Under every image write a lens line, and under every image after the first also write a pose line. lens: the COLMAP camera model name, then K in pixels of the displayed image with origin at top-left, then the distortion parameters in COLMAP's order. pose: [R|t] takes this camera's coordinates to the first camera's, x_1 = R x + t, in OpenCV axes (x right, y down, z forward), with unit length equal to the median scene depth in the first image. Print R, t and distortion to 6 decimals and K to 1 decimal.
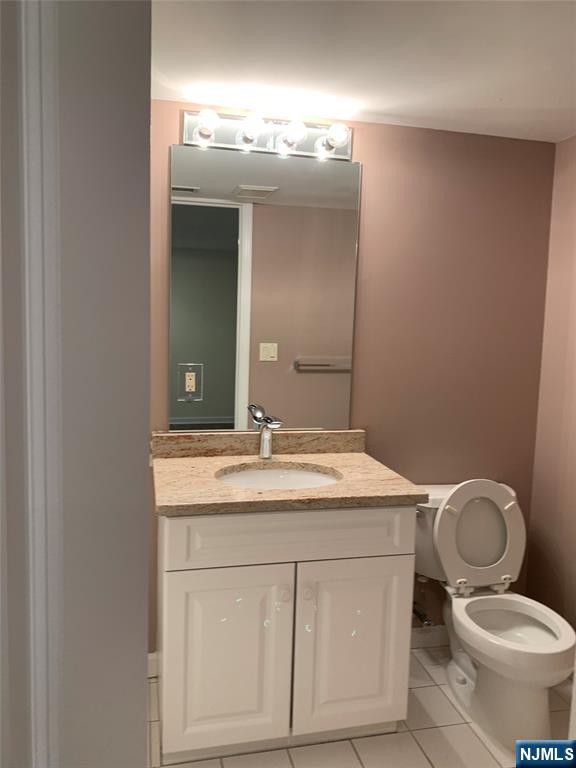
lens RADIAL K [[601.5, 0, 288.0], [0, 601.5, 384.0], [0, 0, 1]] dist [0.010524, -0.000381]
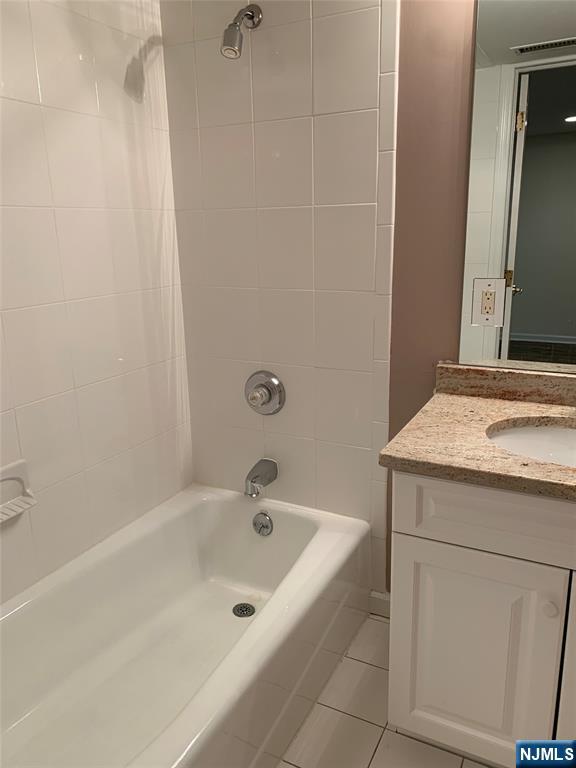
lens RADIAL K [[601.5, 0, 288.0], [0, 601.5, 384.0], [0, 0, 1]] dist [0.010524, -0.000381]
pose [[0.753528, 0.127597, -0.644915, 0.160212], [-0.029903, 0.986621, 0.160265, -0.016733], [0.656736, -0.101479, 0.747262, 0.239306]]
